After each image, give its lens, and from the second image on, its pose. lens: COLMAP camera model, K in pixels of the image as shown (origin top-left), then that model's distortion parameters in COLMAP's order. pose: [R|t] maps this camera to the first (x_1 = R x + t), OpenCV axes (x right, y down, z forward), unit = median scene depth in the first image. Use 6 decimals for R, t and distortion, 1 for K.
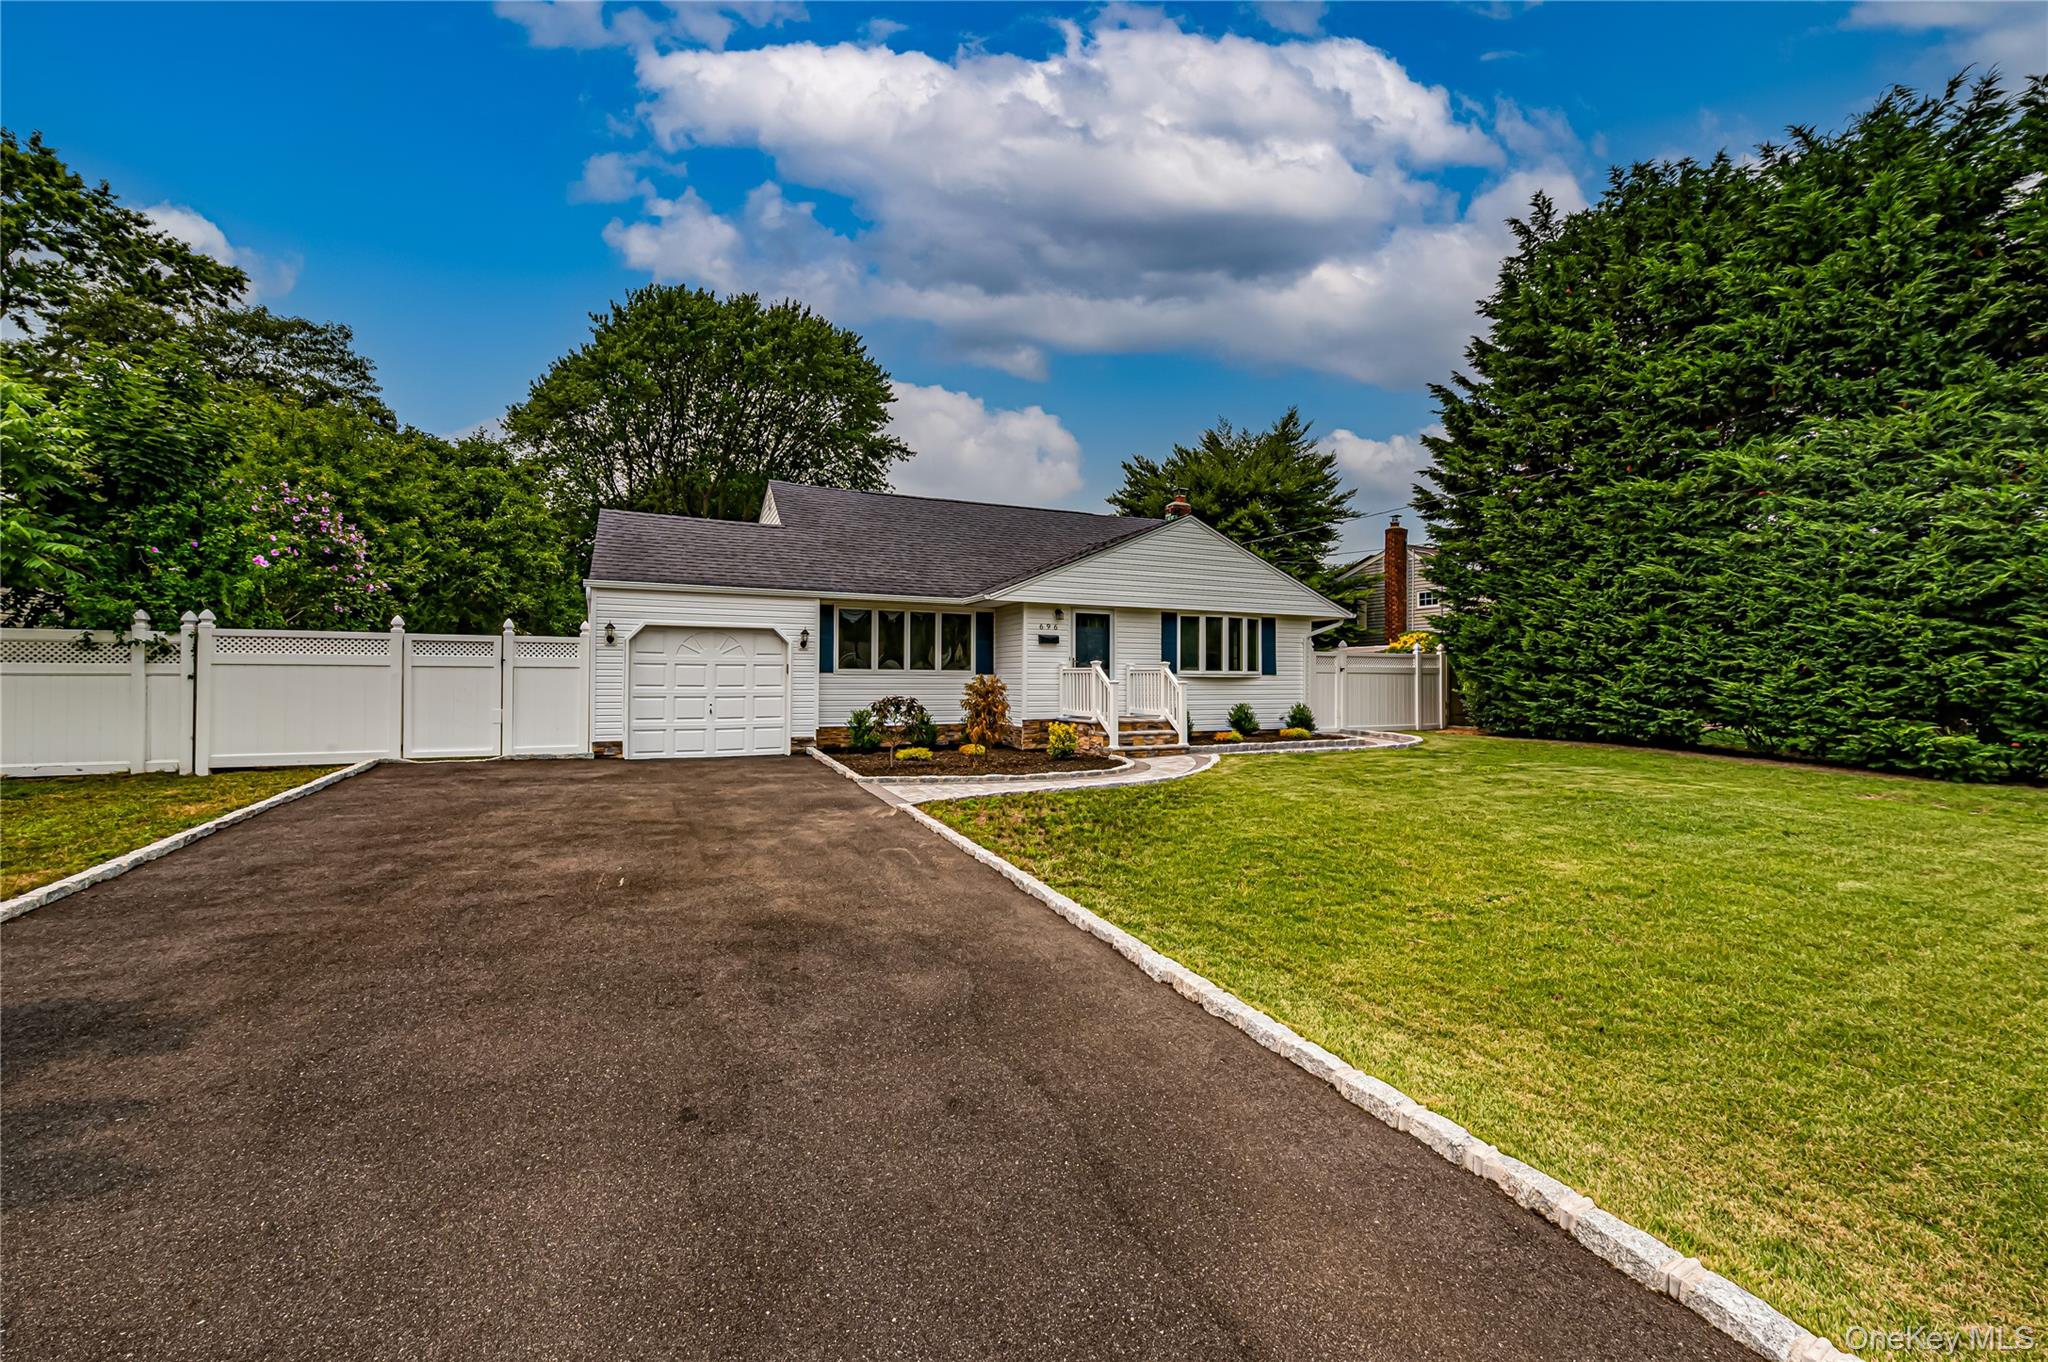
lens RADIAL K [[799.6, 0, 1018.9], [0, 799.6, 691.8], [0, 0, 1]] dist [0.012750, 0.000826]
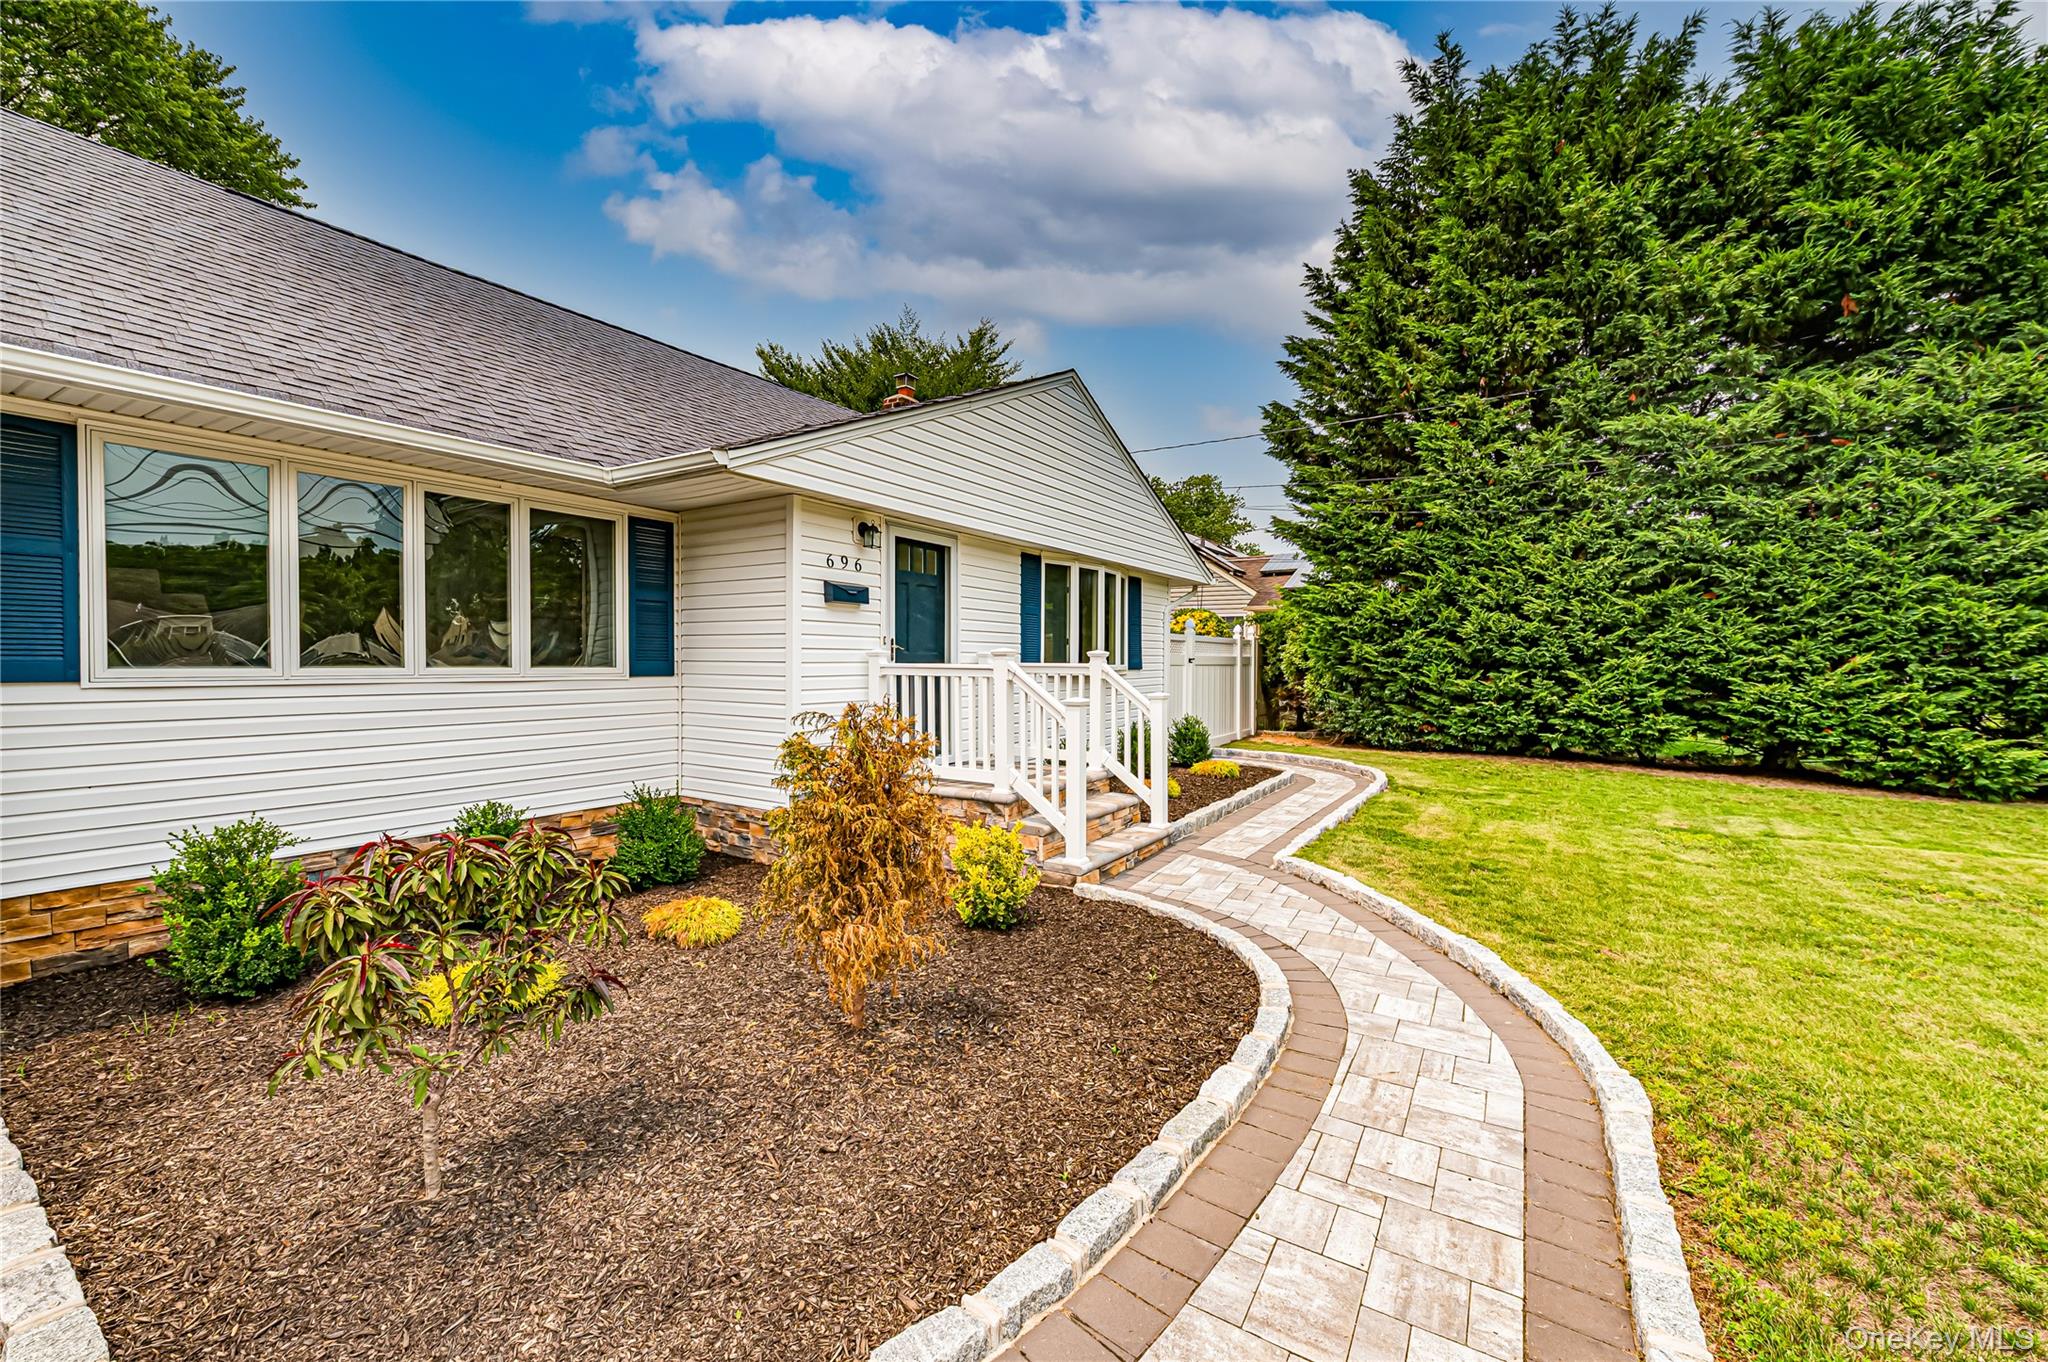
lens RADIAL K [[806.7, 0, 1035.2], [0, 806.7, 680.7], [0, 0, 1]] dist [-0.000881, 0.000060]
pose [[0.831206, -0.013864, 0.555791, -0.118791], [0.008659, 0.999891, 0.011992, -0.025823], [-0.555897, -0.005155, 0.831236, 0.635396]]
